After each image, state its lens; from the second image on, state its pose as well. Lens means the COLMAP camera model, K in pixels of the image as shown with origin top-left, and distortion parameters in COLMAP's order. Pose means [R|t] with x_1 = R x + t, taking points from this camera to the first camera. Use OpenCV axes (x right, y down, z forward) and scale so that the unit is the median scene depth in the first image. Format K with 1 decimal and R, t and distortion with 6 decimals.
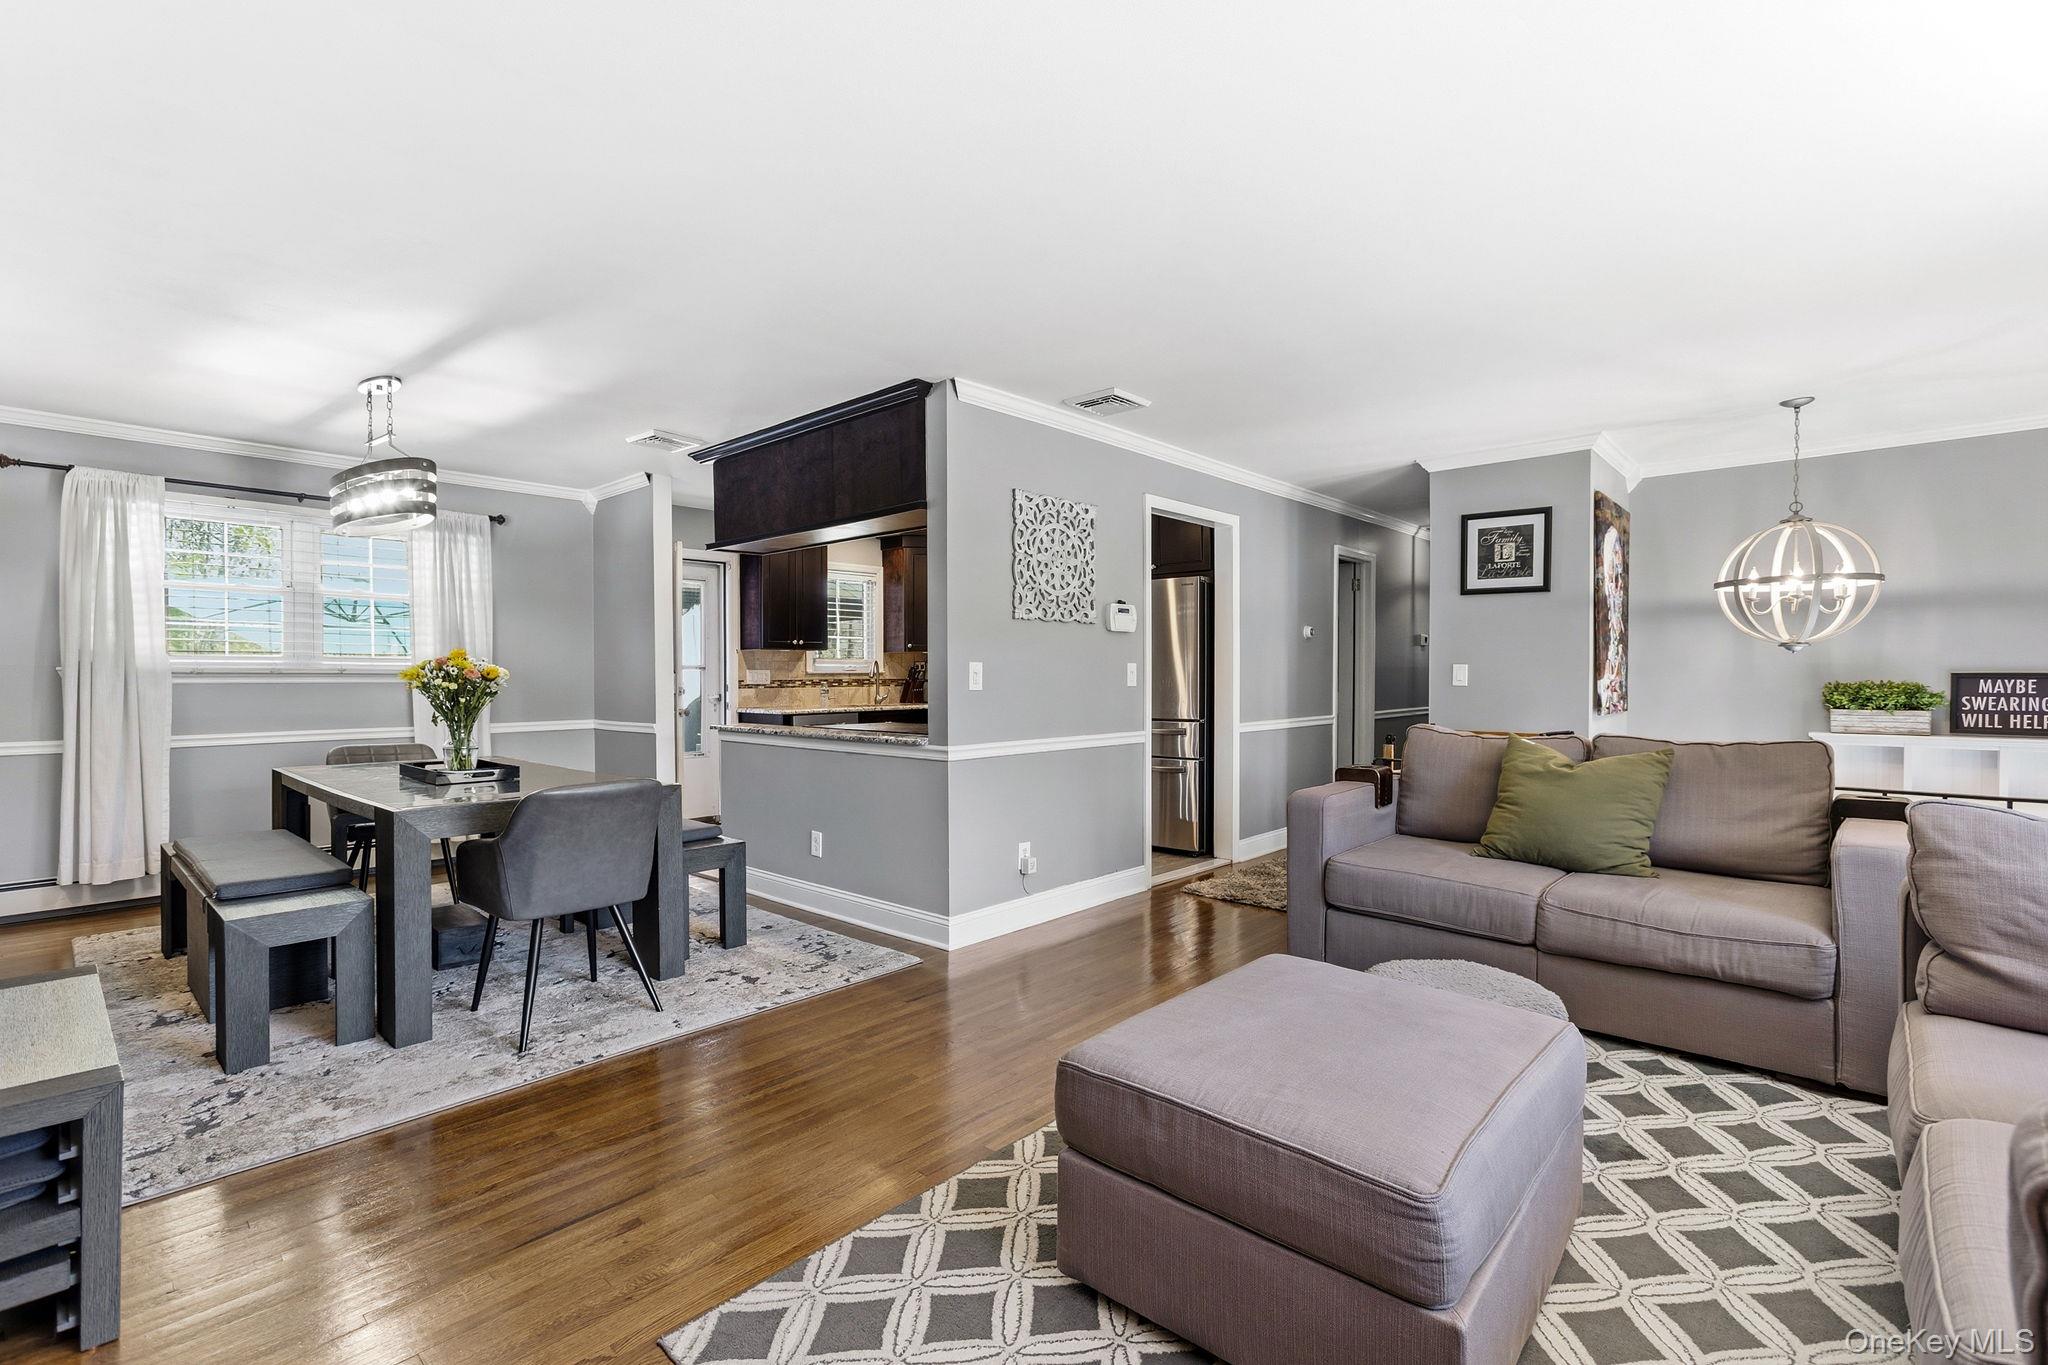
lens RADIAL K [[915.6, 0, 1024.0], [0, 915.6, 682.5], [0, 0, 1]] dist [-0.003387, 0.000071]
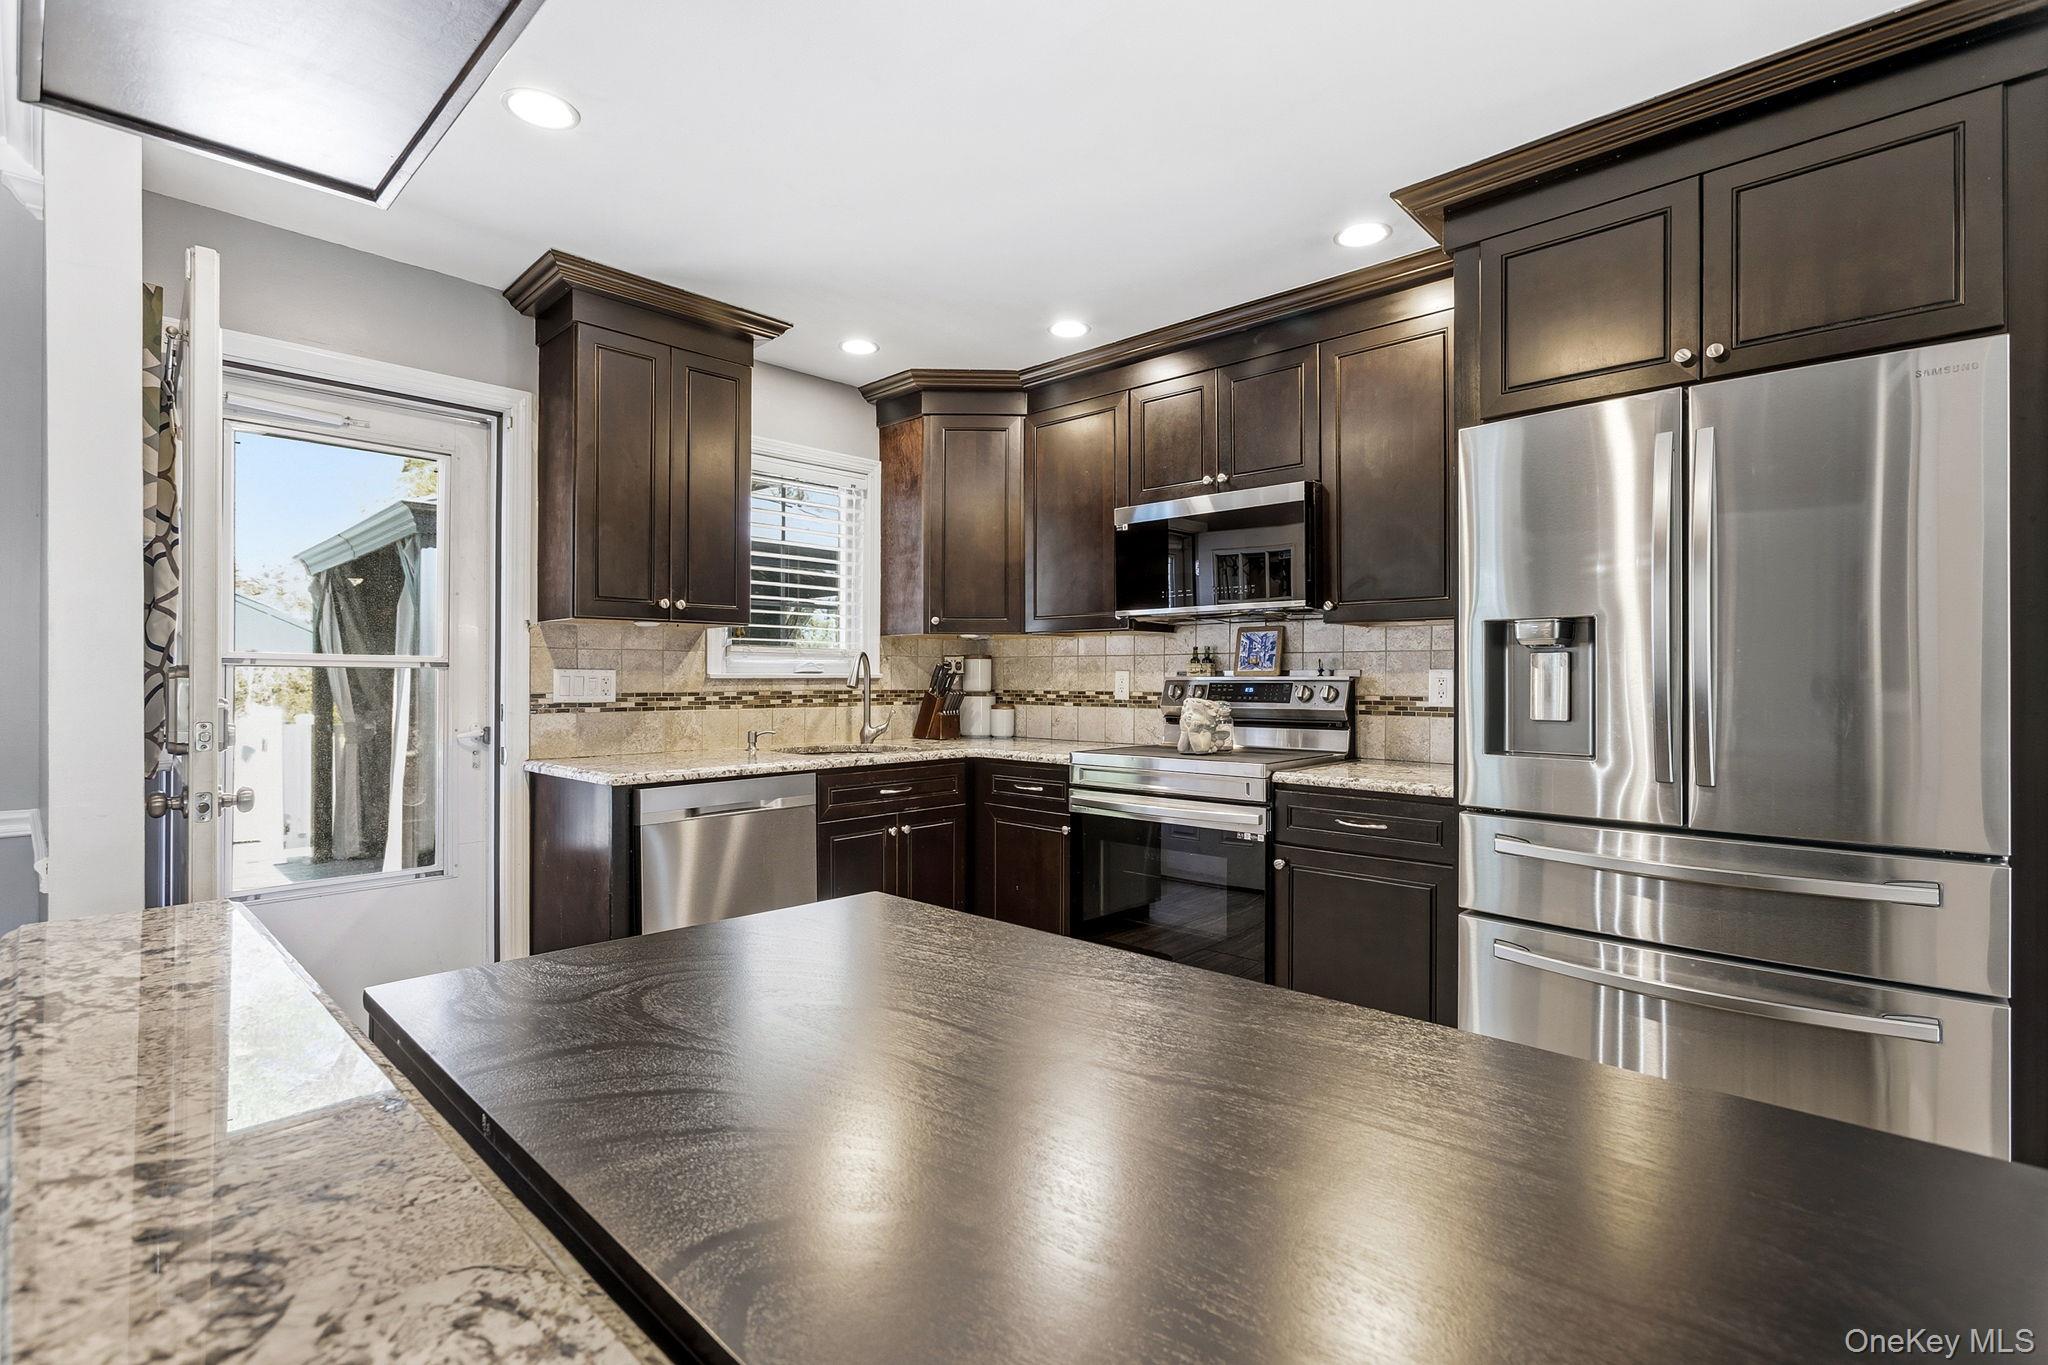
lens RADIAL K [[935.5, 0, 1024.0], [0, 935.5, 682.5], [0, 0, 1]] dist [-0.041797, 0.017200]
pose [[0.999921, 0.005292, -0.011377, -0.076216], [-0.005348, 0.999974, -0.004923, -0.006265], [0.011351, 0.004983, 0.999923, 0.538231]]
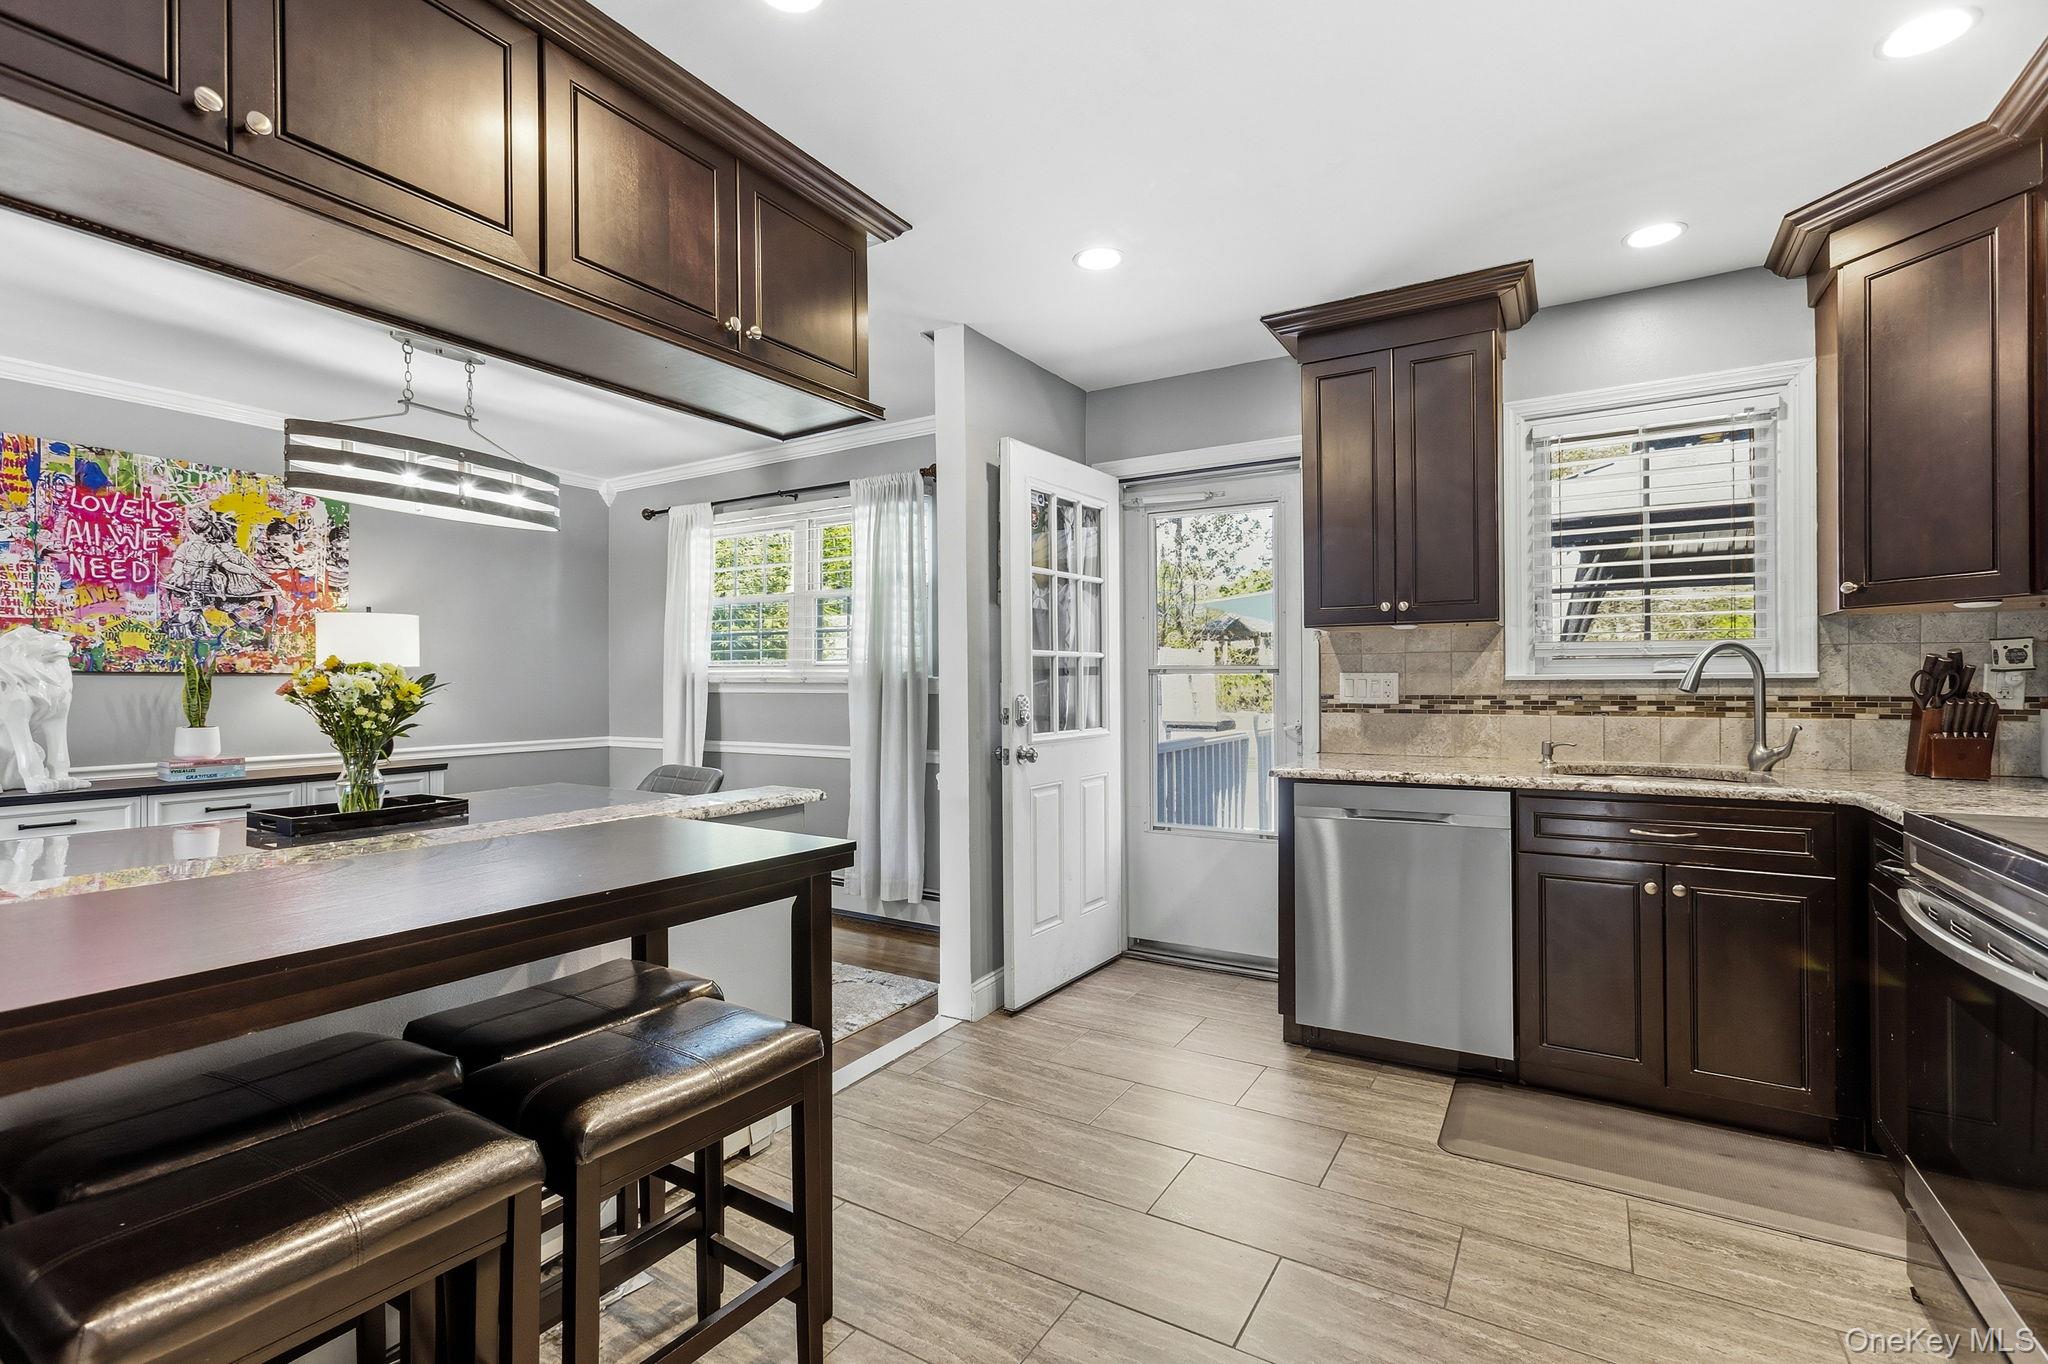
lens RADIAL K [[915.6, 0, 1024.0], [0, 915.6, 682.0], [0, 0, 1]] dist [-0.003387, 0.000071]
pose [[0.193651, 0.000391, -0.981070, 0.118380], [-0.005629, 0.999984, -0.000713, -0.007421], [0.981054, 0.005660, 0.193650, 0.700344]]
